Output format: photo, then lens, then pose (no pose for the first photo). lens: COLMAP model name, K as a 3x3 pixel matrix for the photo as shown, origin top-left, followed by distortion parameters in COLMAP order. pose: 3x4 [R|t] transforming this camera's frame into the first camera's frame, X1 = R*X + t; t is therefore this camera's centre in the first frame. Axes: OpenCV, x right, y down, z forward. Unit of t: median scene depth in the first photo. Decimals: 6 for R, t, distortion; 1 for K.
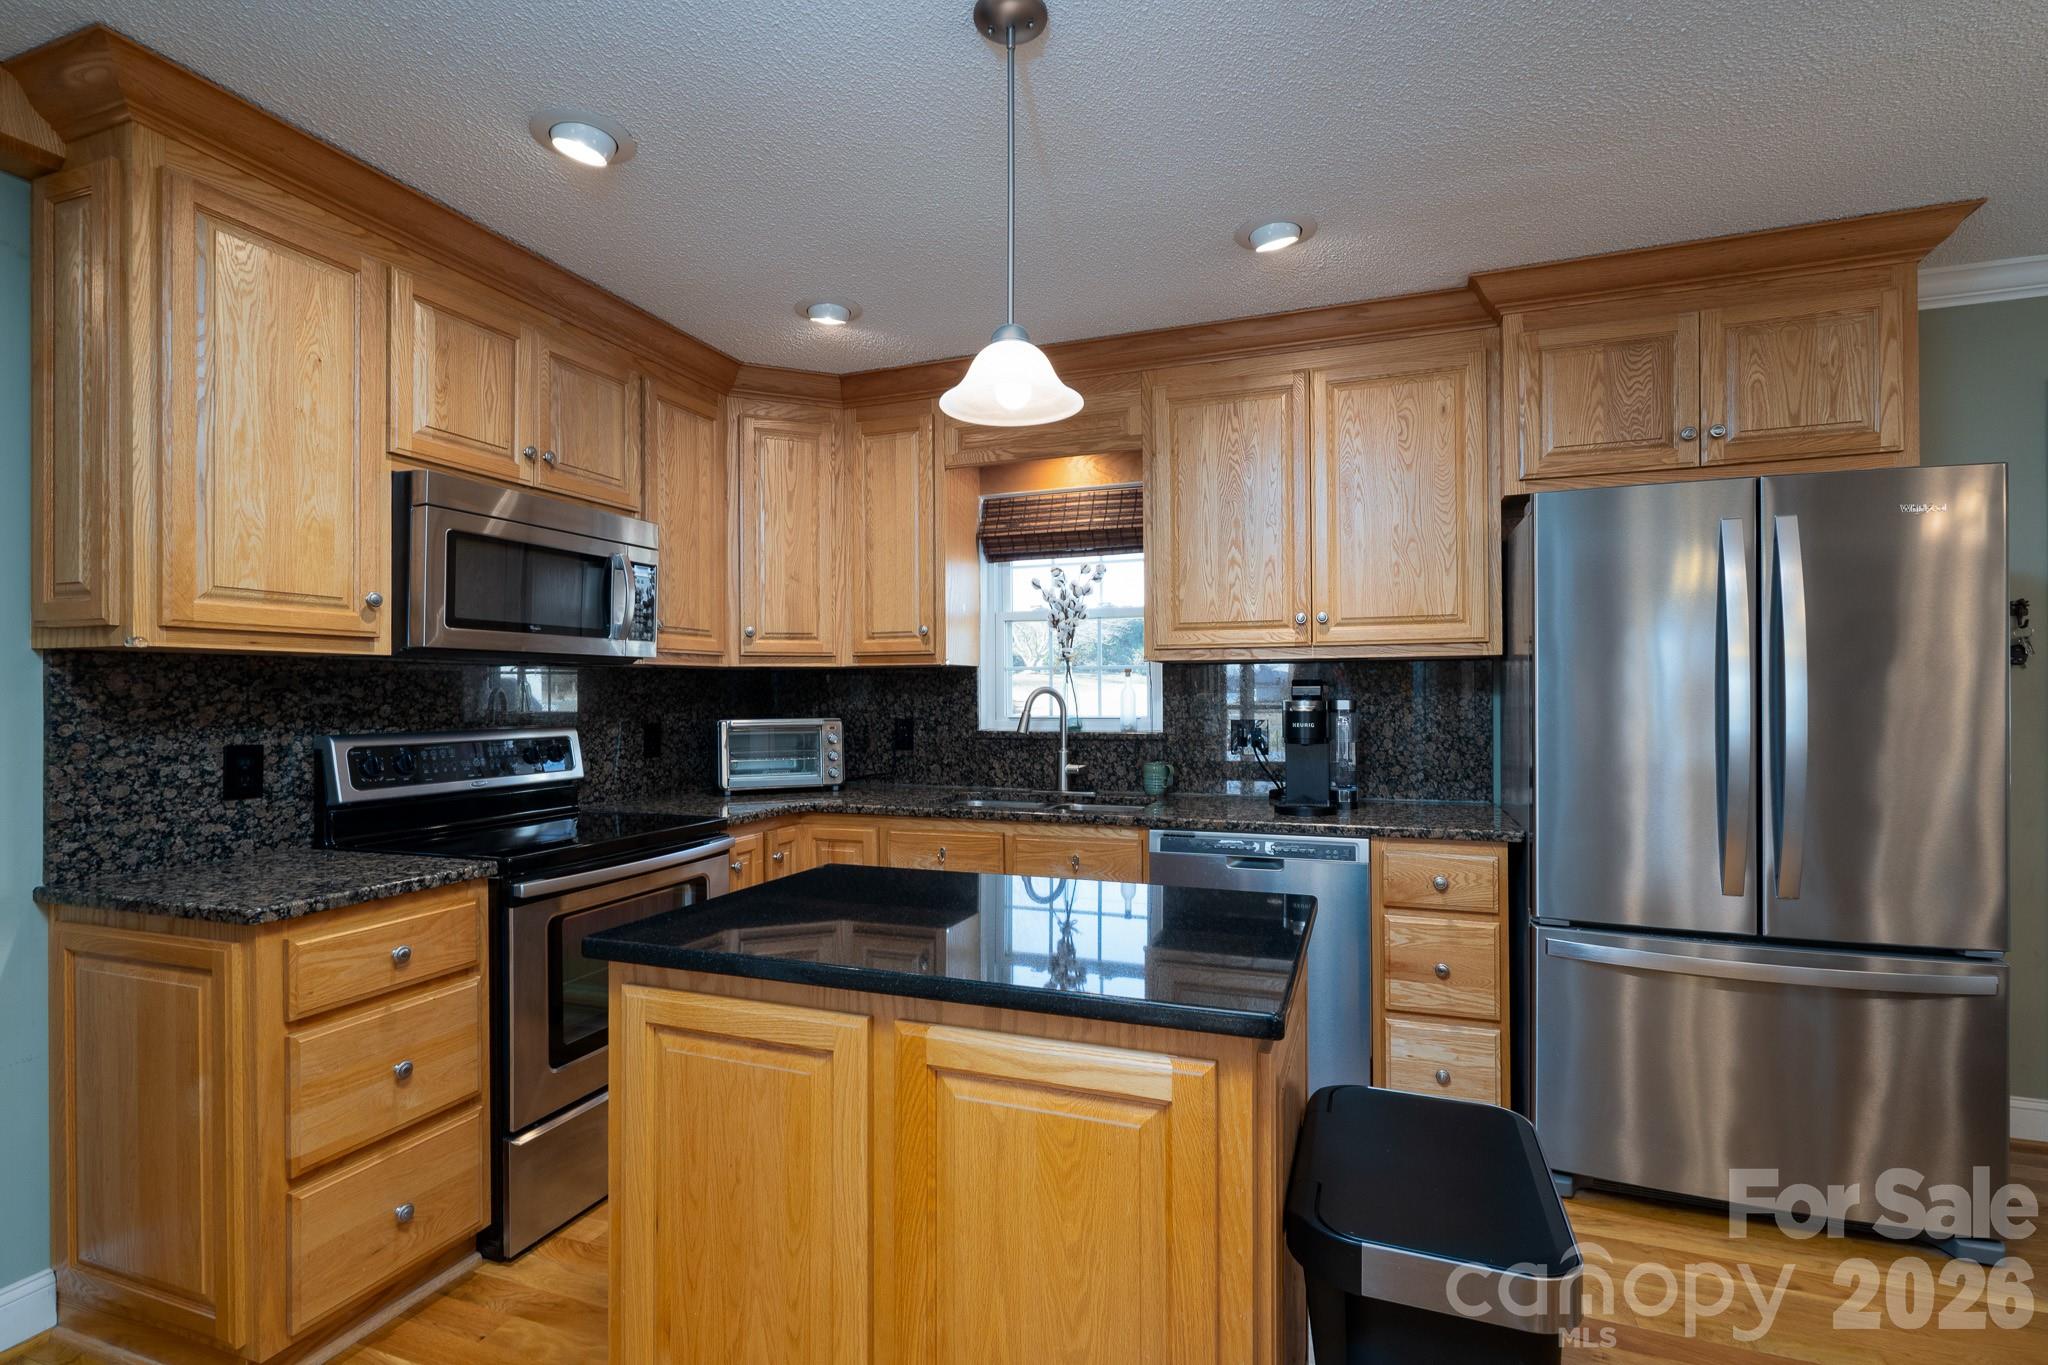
lens RADIAL K [[956.0, 0, 1022.1], [0, 956.0, 688.9], [0, 0, 1]] dist [-0.001155, -0.000136]
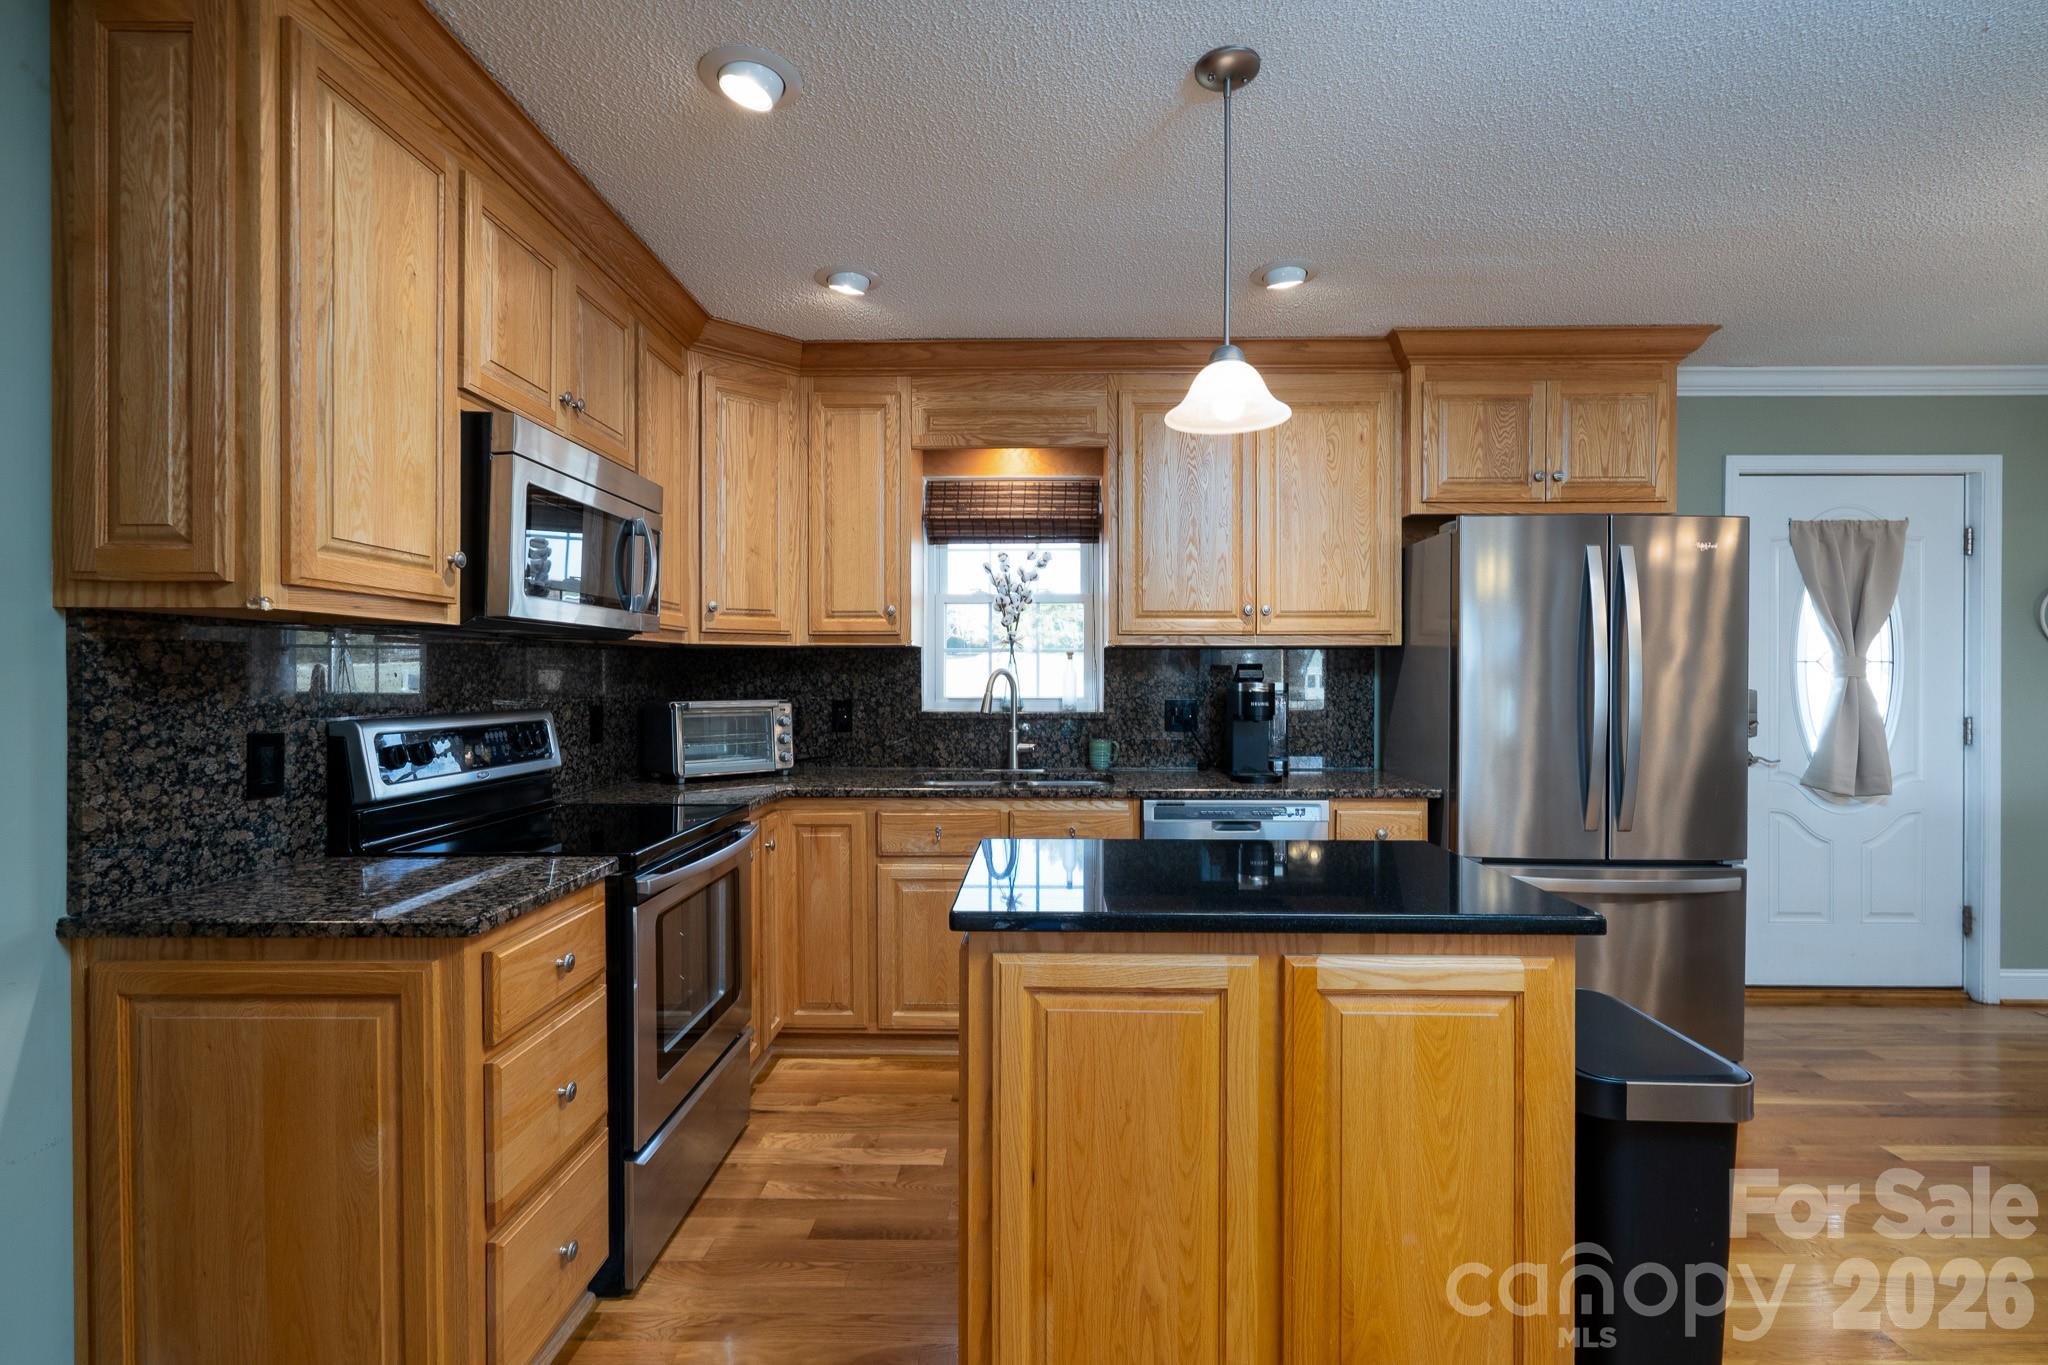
lens RADIAL K [[956.0, 0, 1088.7], [0, 956.0, 680.3], [0, 0, 1]] dist [-0.001155, -0.000136]
pose [[0.938744, 0.004176, 0.344590, -0.406447], [-0.007041, 0.999950, 0.007063, 0.004102], [-0.344543, -0.009056, 0.938727, -0.000505]]
